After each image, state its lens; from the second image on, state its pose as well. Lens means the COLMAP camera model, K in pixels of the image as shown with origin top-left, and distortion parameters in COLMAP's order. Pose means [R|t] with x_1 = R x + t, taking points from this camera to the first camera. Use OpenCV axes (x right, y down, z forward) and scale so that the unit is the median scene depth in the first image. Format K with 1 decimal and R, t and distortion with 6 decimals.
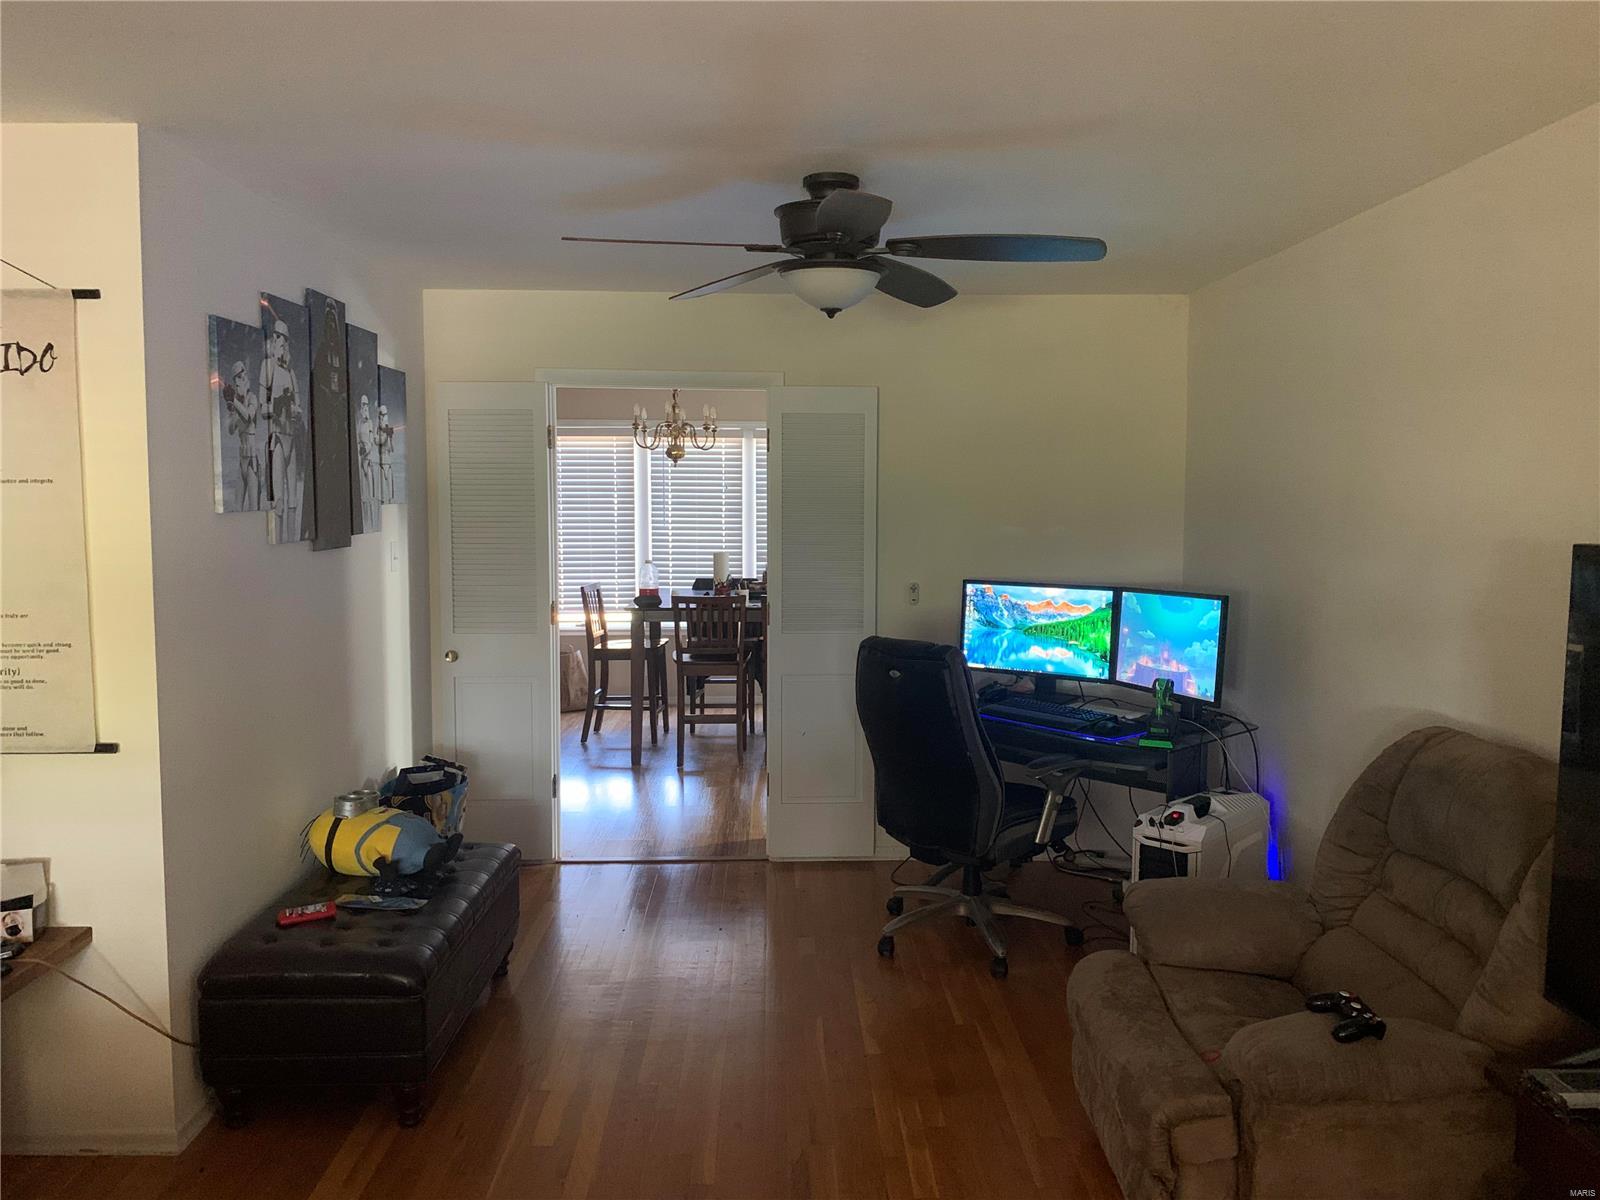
lens RADIAL K [[1209.4, 0, 800.0], [0, 1209.4, 600.0], [0, 0, 1]] dist [0.020951, -0.018344]
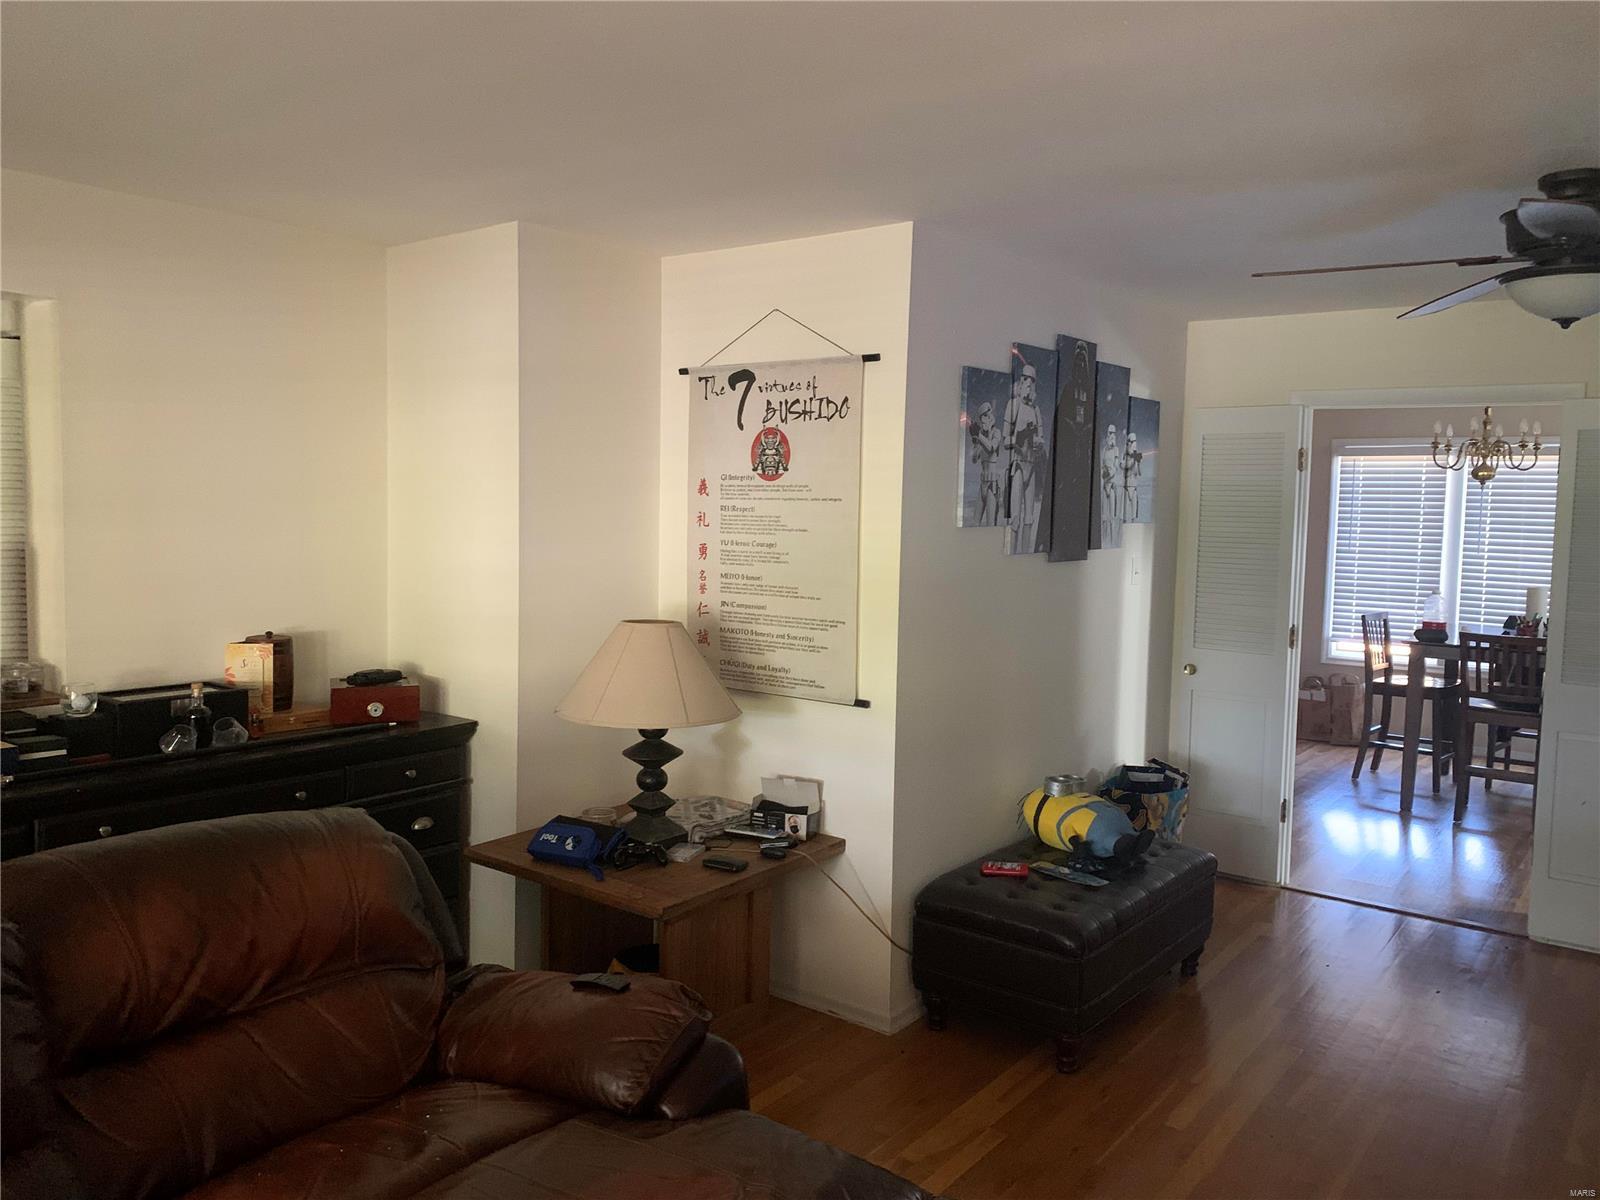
lens RADIAL K [[1180.5, 0, 800.0], [0, 1180.5, 600.0], [0, 0, 1]] dist [0.119647, -0.126212]
pose [[0.790022, 0.067785, -0.609320, 0.104808], [-0.076605, 0.996994, 0.011590, 0.000694], [0.608274, 0.037521, 0.792840, -0.038984]]
